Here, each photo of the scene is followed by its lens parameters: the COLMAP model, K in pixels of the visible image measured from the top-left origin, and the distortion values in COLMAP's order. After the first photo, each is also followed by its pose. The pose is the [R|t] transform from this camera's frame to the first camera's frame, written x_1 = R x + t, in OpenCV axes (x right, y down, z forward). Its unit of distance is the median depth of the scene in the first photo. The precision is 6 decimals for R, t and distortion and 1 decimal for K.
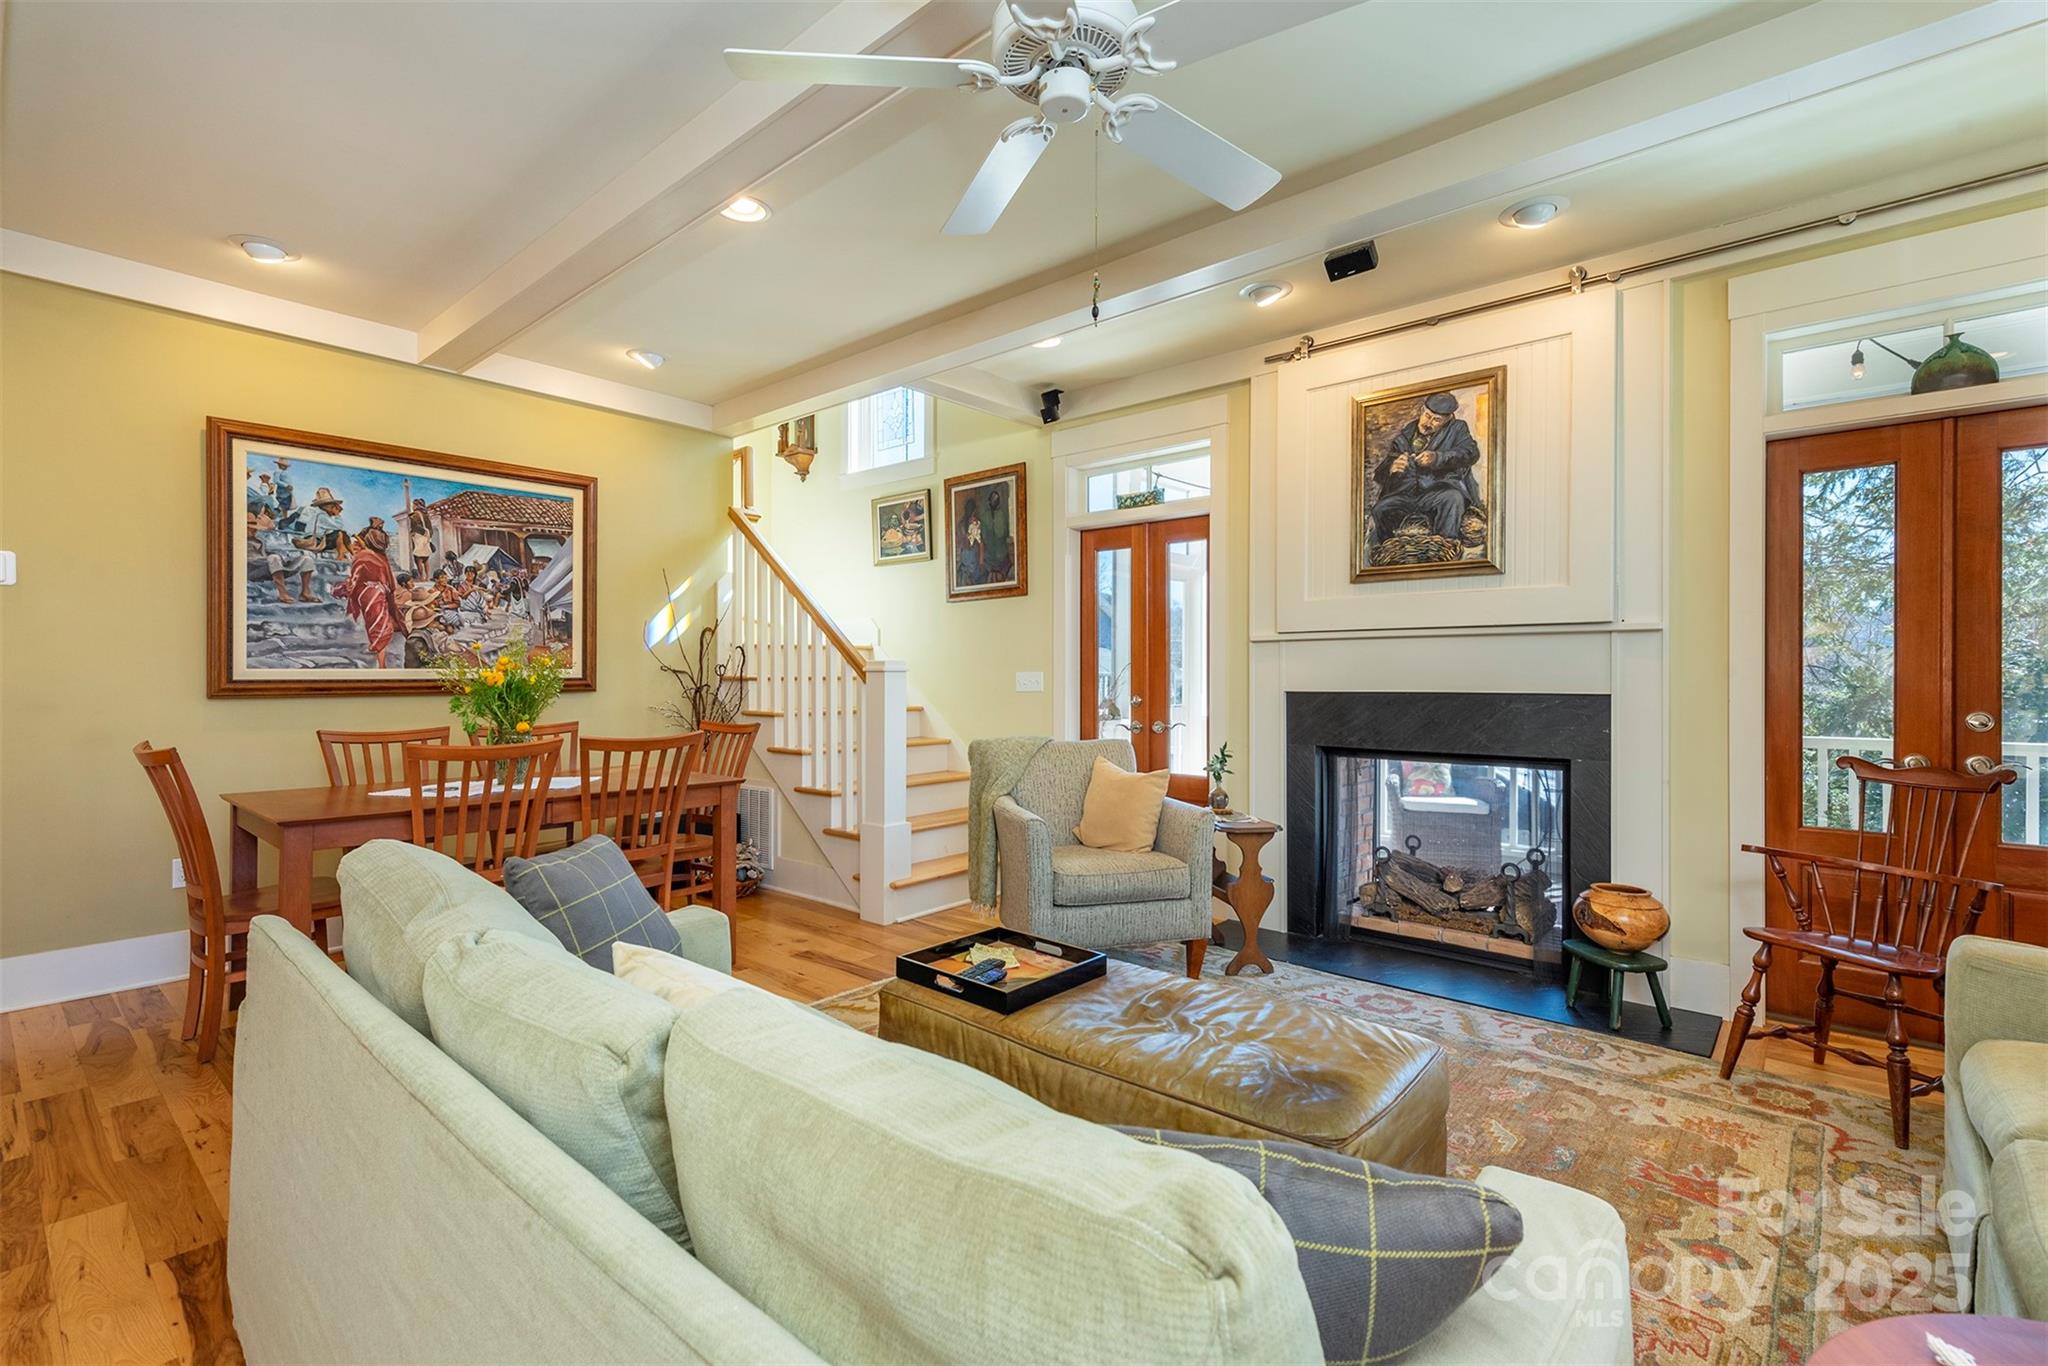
lens RADIAL K [[889.1, 0, 1014.1], [0, 889.1, 686.2], [0, 0, 1]] dist [0.003985, 0.001235]
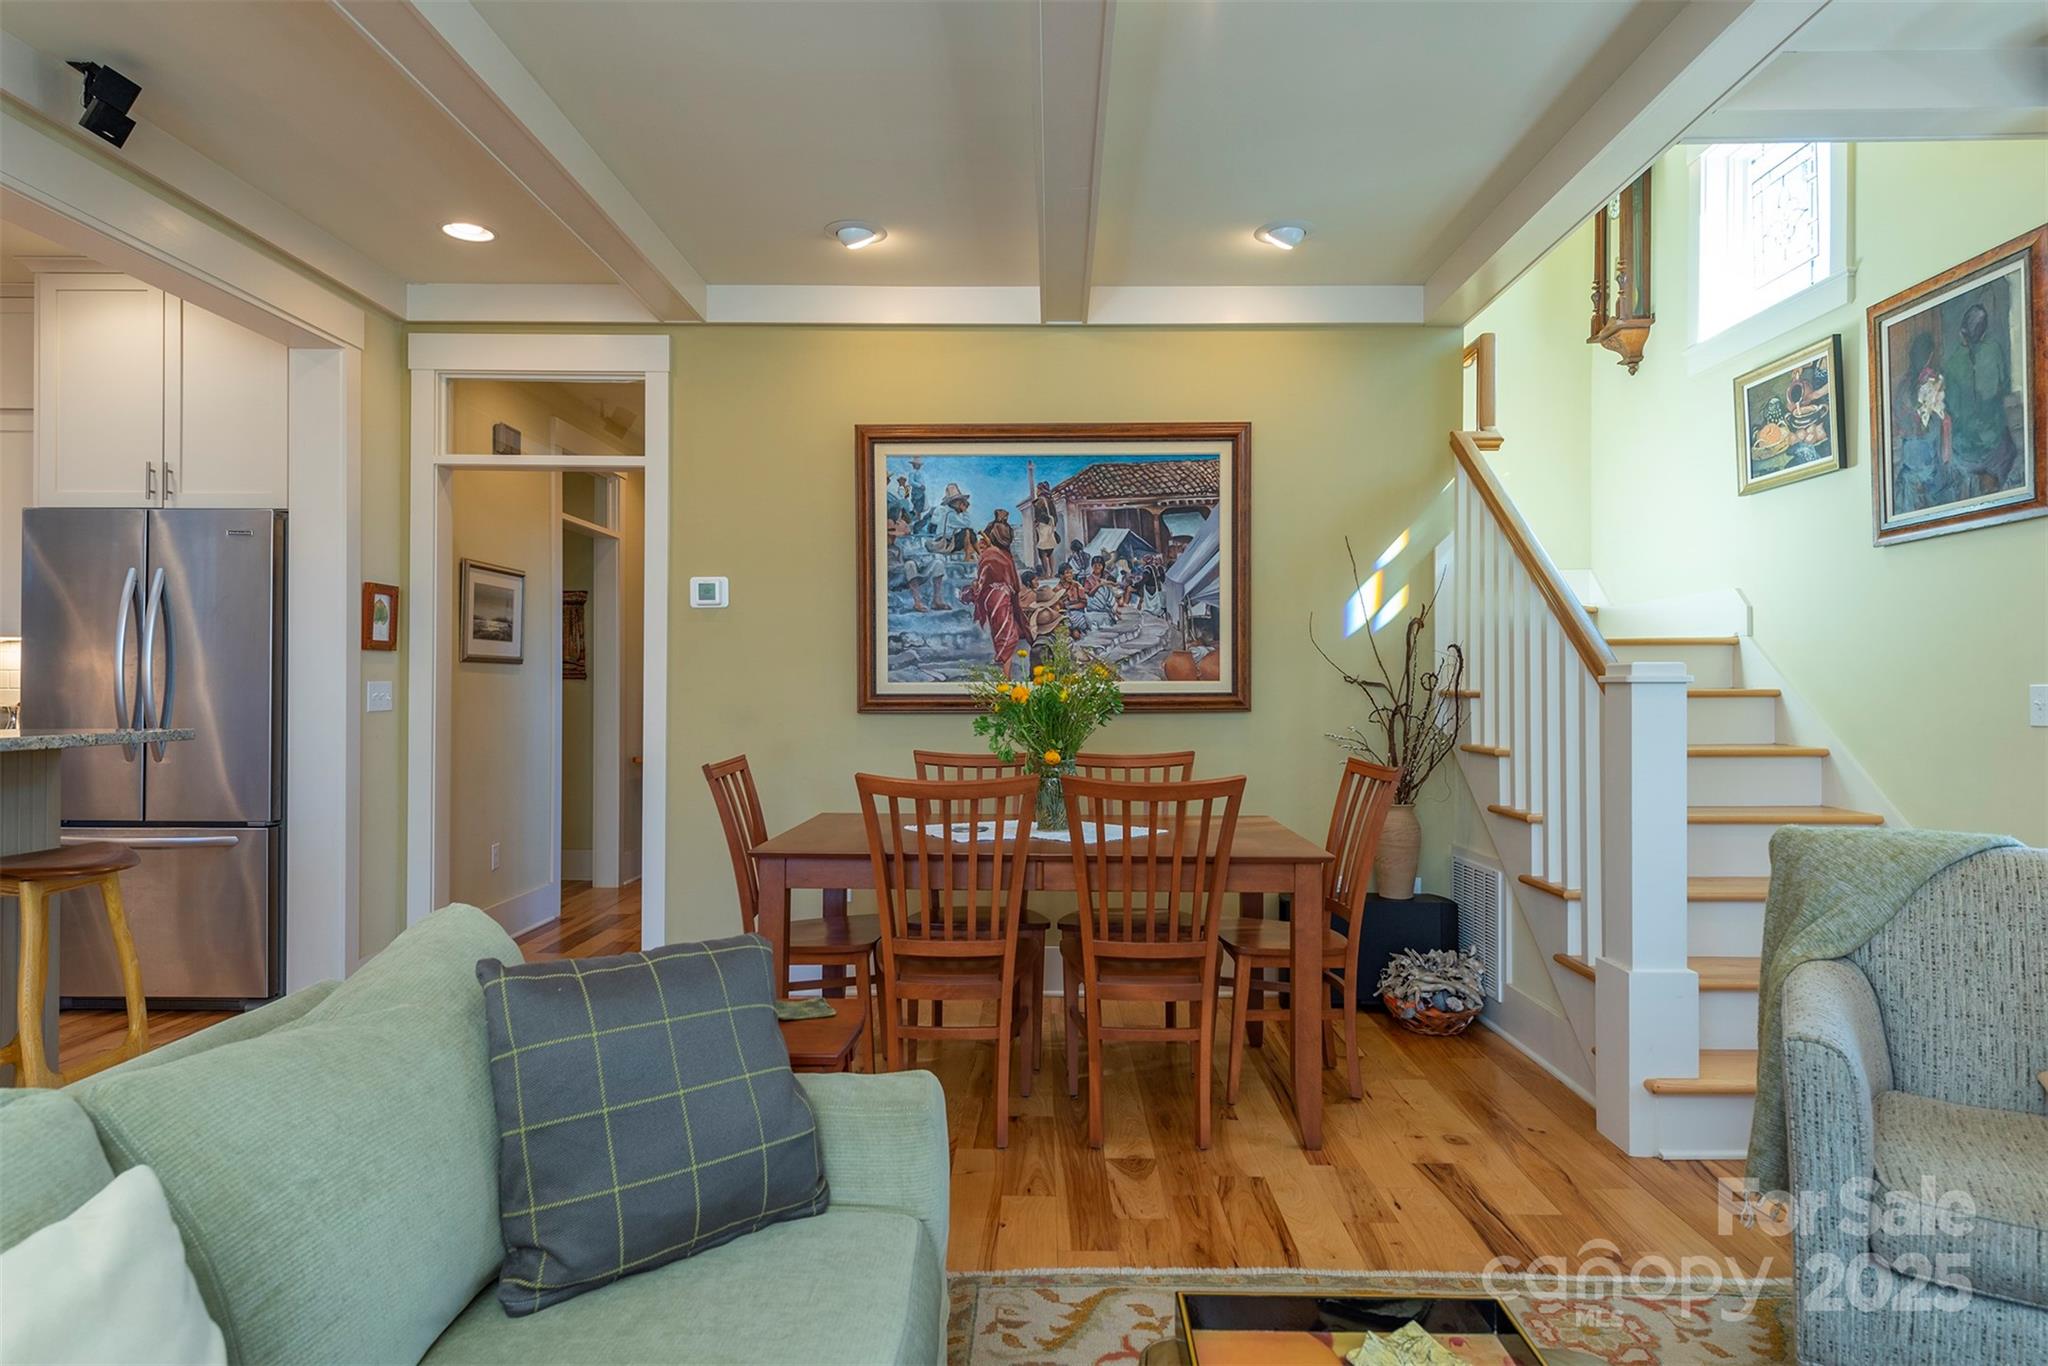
lens RADIAL K [[1130.1, 0, 1062.0], [0, 1130.1, 688.5], [0, 0, 1]] dist [0.021340, -0.005789]
pose [[0.658487, 0.000930, -0.752592, 0.152841], [-0.009759, 0.999926, -0.007303, -0.005429], [0.752529, 0.012154, 0.658447, 0.300440]]
